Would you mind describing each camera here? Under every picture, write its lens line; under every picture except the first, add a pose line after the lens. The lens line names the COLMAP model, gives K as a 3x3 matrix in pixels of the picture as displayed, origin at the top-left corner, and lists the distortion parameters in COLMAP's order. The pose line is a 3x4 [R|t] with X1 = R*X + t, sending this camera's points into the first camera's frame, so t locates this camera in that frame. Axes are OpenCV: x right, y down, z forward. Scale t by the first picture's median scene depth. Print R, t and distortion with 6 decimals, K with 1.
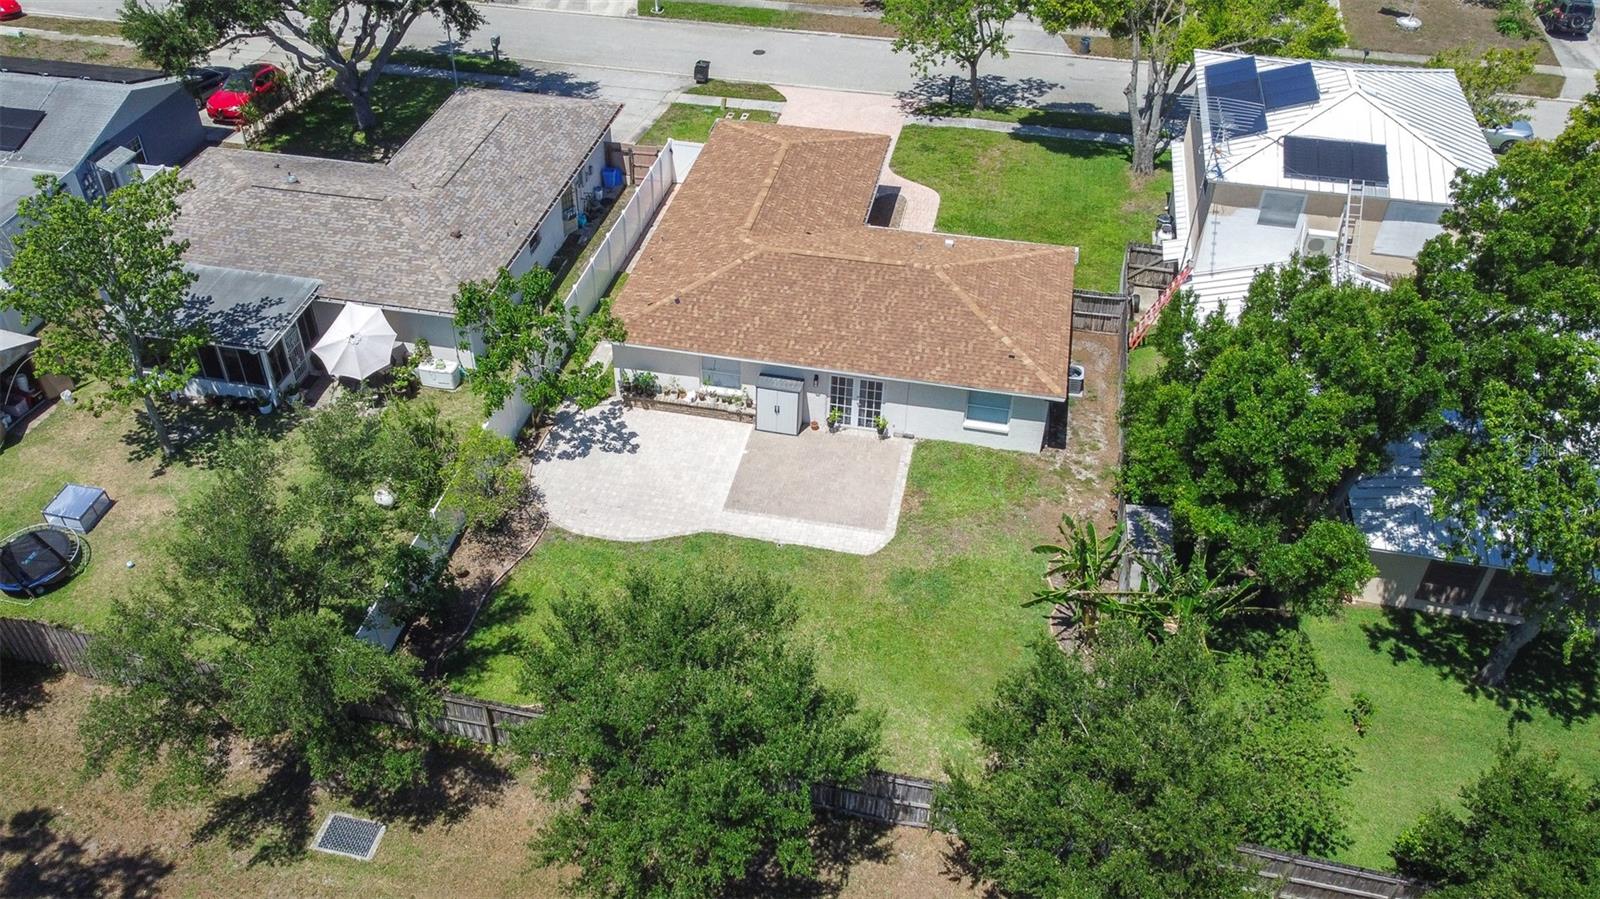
lens RADIAL K [[1289.8, 0, 744.9], [0, 1289.8, 458.5], [0, 0, 1]] dist [-0.003181, -0.000931]
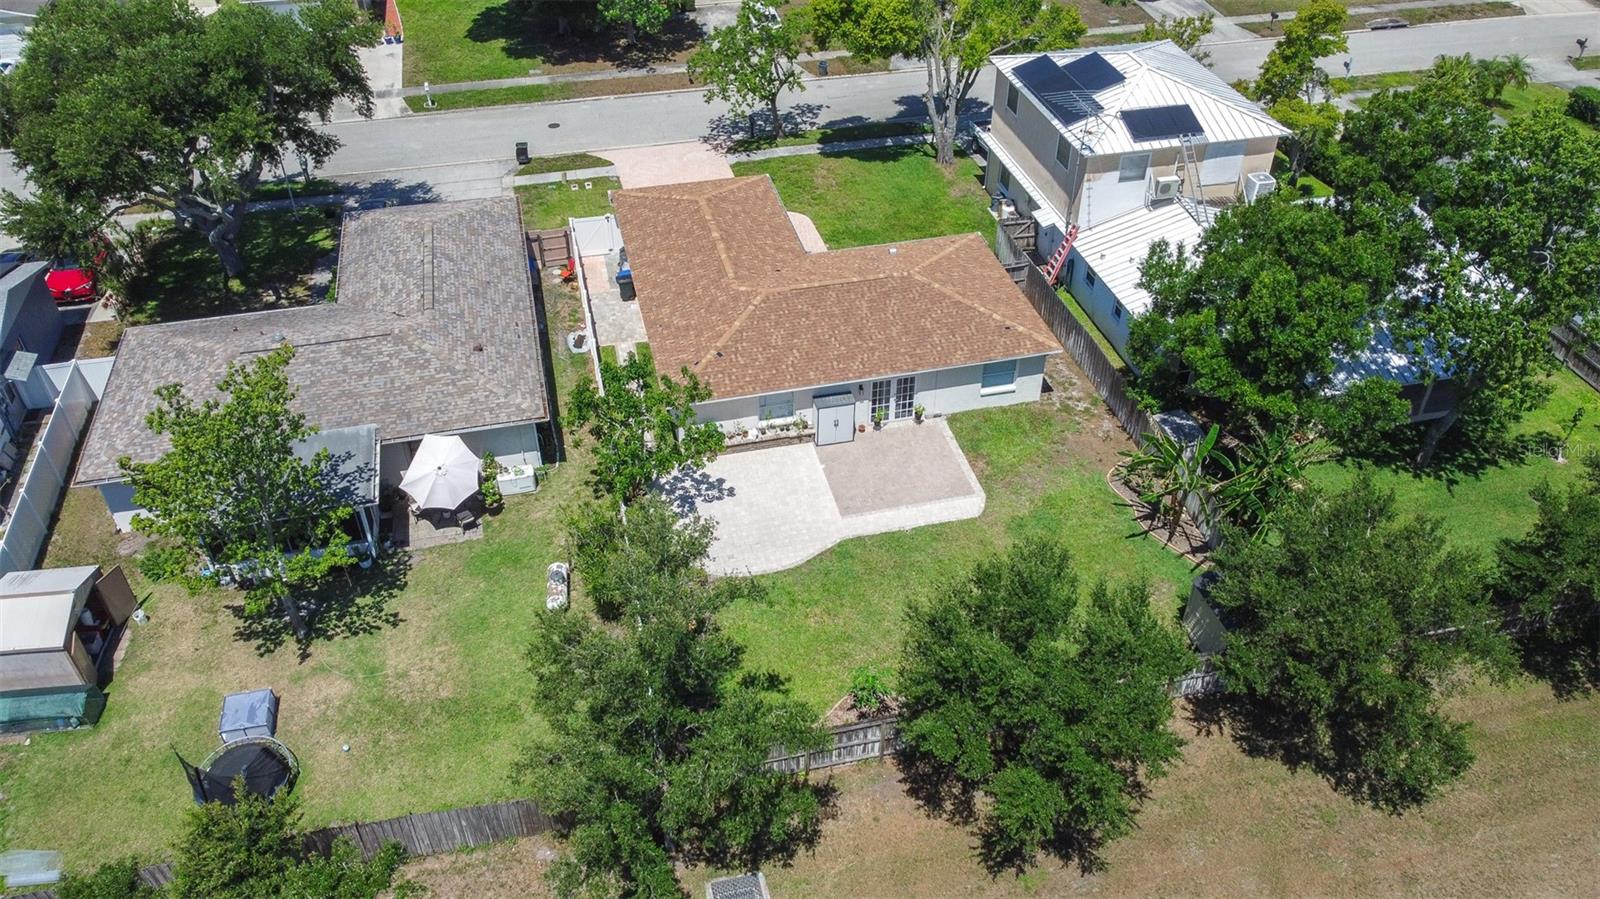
lens RADIAL K [[1213.0, 0, 792.8], [0, 1213.0, 446.4], [0, 0, 1]] dist [-0.000967, -0.003290]
pose [[0.896599, -0.275683, 0.346567, -0.377873], [0.280145, 0.959195, 0.038248, -0.068383], [-0.342970, 0.062796, 0.937245, 0.006083]]
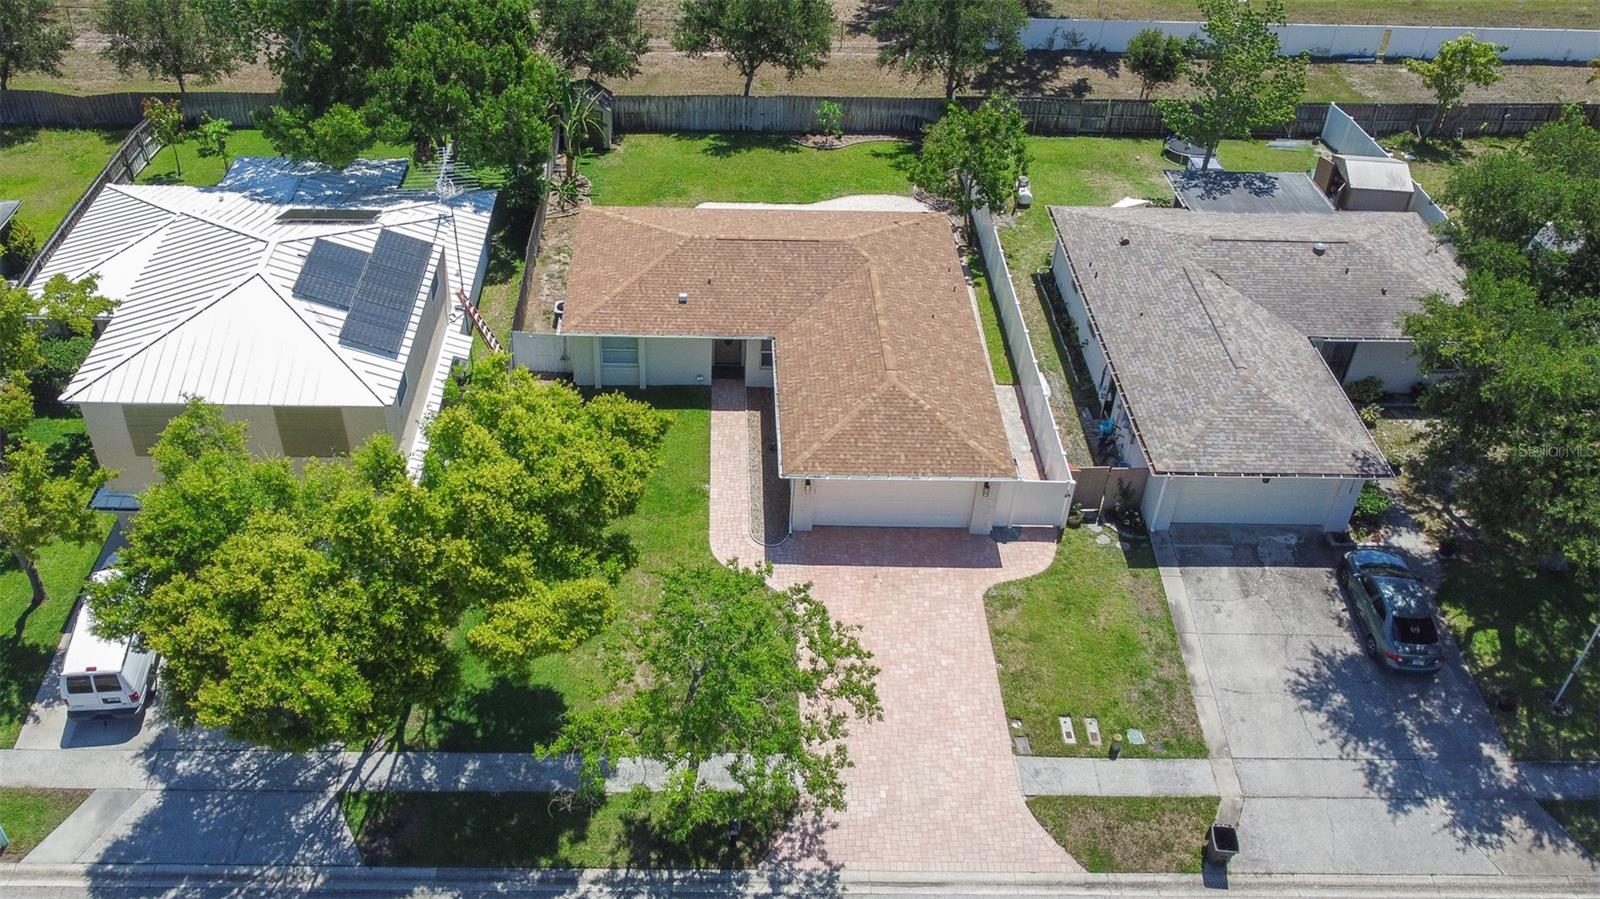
lens RADIAL K [[1357.5, 0, 712.2], [0, 1357.5, 410.2], [0, 0, 1]] dist [-0.004644, -0.000138]
pose [[-0.975307, 0.126273, -0.181193, 0.366360], [-0.147514, 0.238123, 0.959967, -1.268569], [0.164364, 0.962992, -0.213616, 1.407349]]
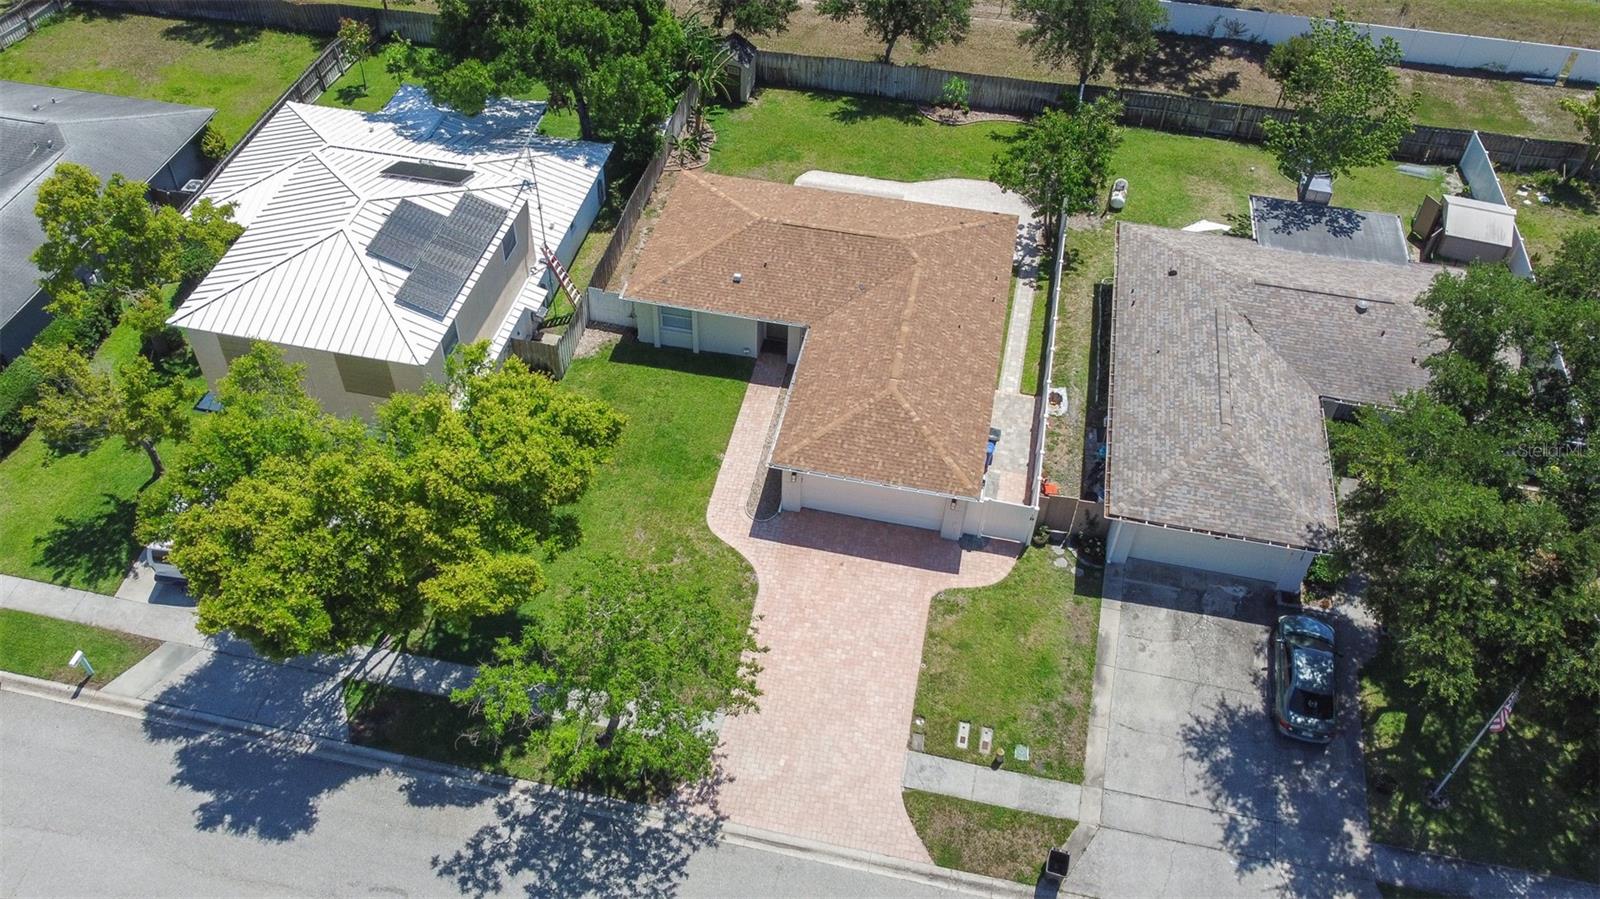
lens RADIAL K [[1271.9, 0, 755.0], [0, 1271.9, 446.4], [0, 0, 1]] dist [-0.002475, -0.002293]
pose [[-0.999978, 0.001739, -0.006346, 0.160482], [-0.006166, 0.089015, 0.996011, -1.350438], [0.002297, 0.996029, -0.089002, 1.327550]]
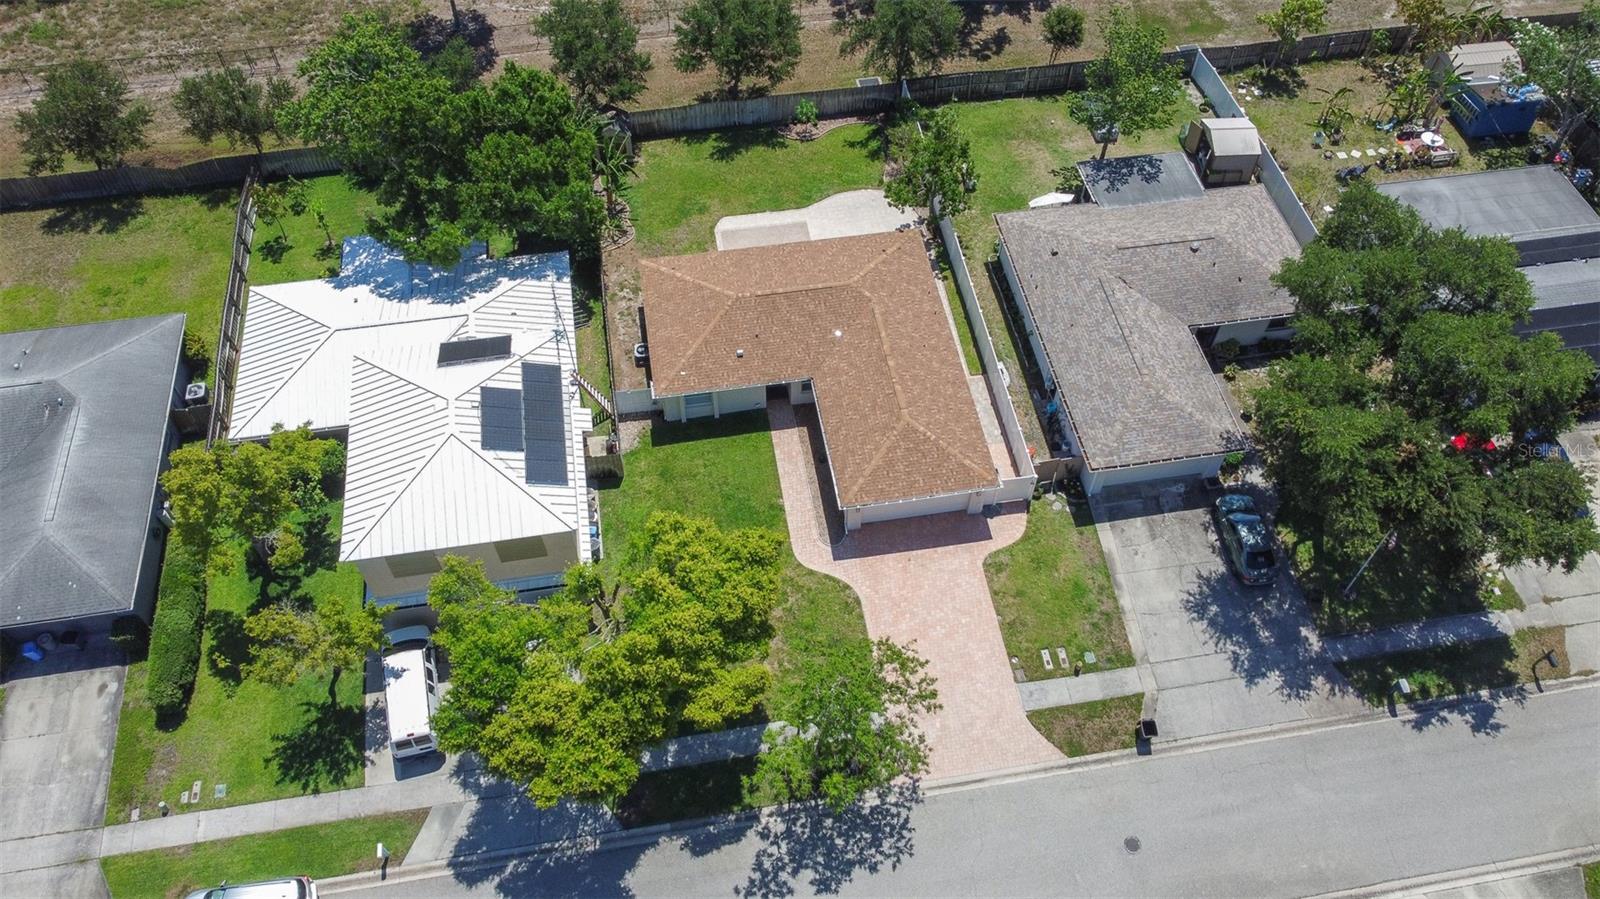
lens RADIAL K [[1213.0, 0, 792.8], [0, 1213.0, 446.4], [0, 0, 1]] dist [-0.000967, -0.003290]
pose [[-0.925675, 0.308214, -0.219385, 0.449872], [-0.235779, -0.016503, 0.971666, -1.539088], [0.295861, 0.951174, 0.087947, 1.061110]]
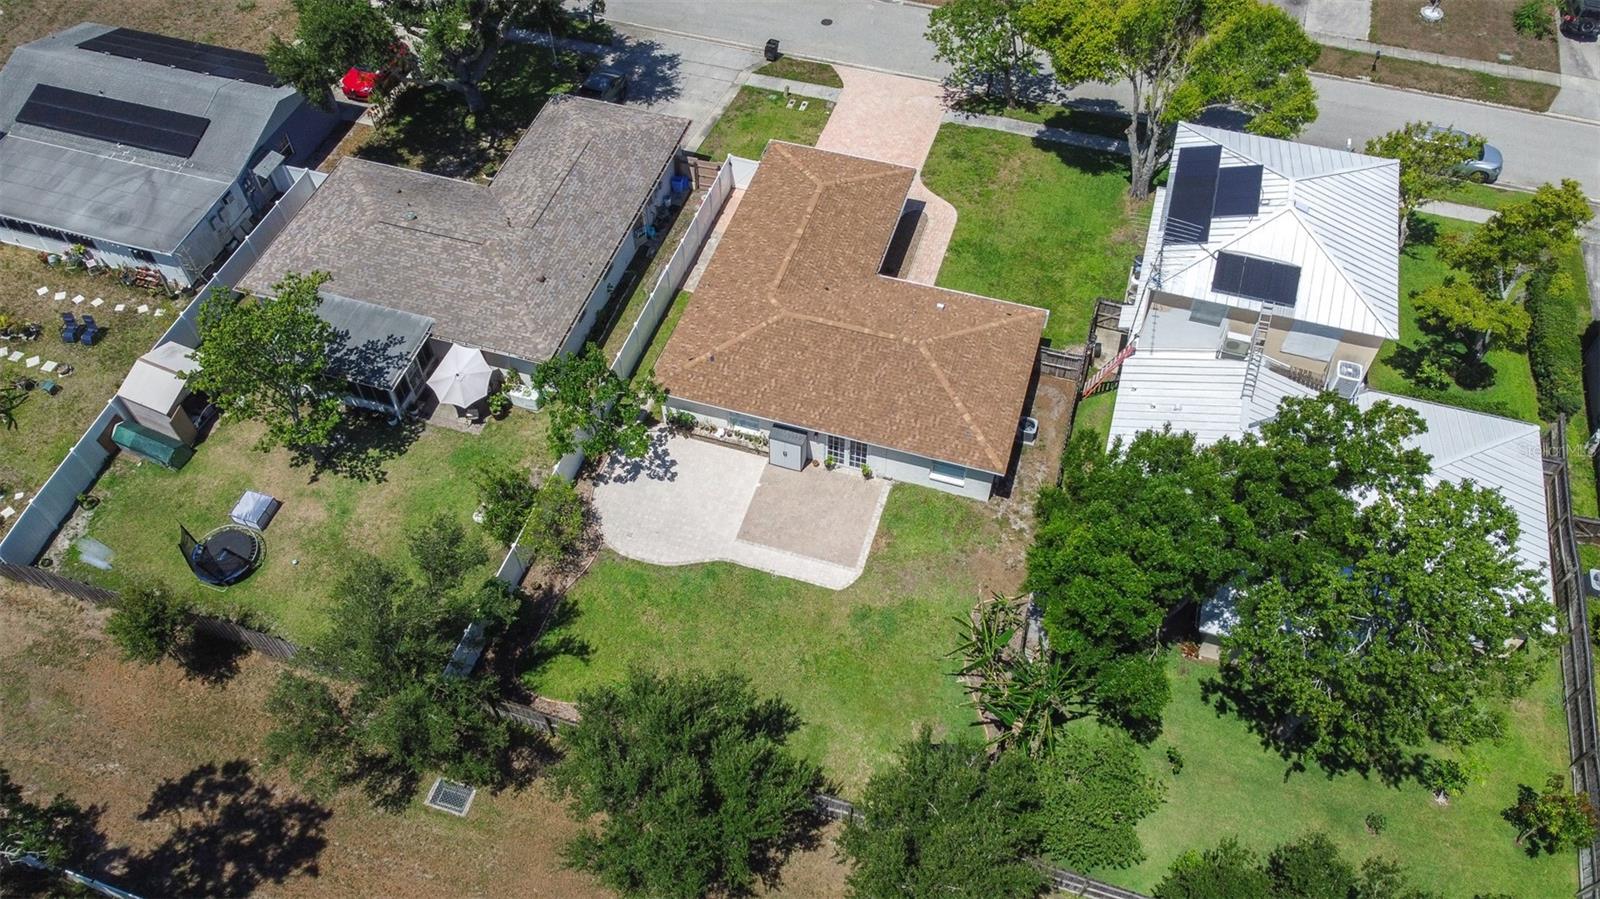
lens RADIAL K [[1213.0, 0, 792.8], [0, 1213.0, 446.4], [0, 0, 1]] dist [-0.000967, -0.003290]
pose [[0.997021, 0.059329, -0.049279, 0.088909], [-0.047212, 0.974733, 0.218329, -0.299476], [0.060987, -0.215352, 0.974630, -0.163399]]
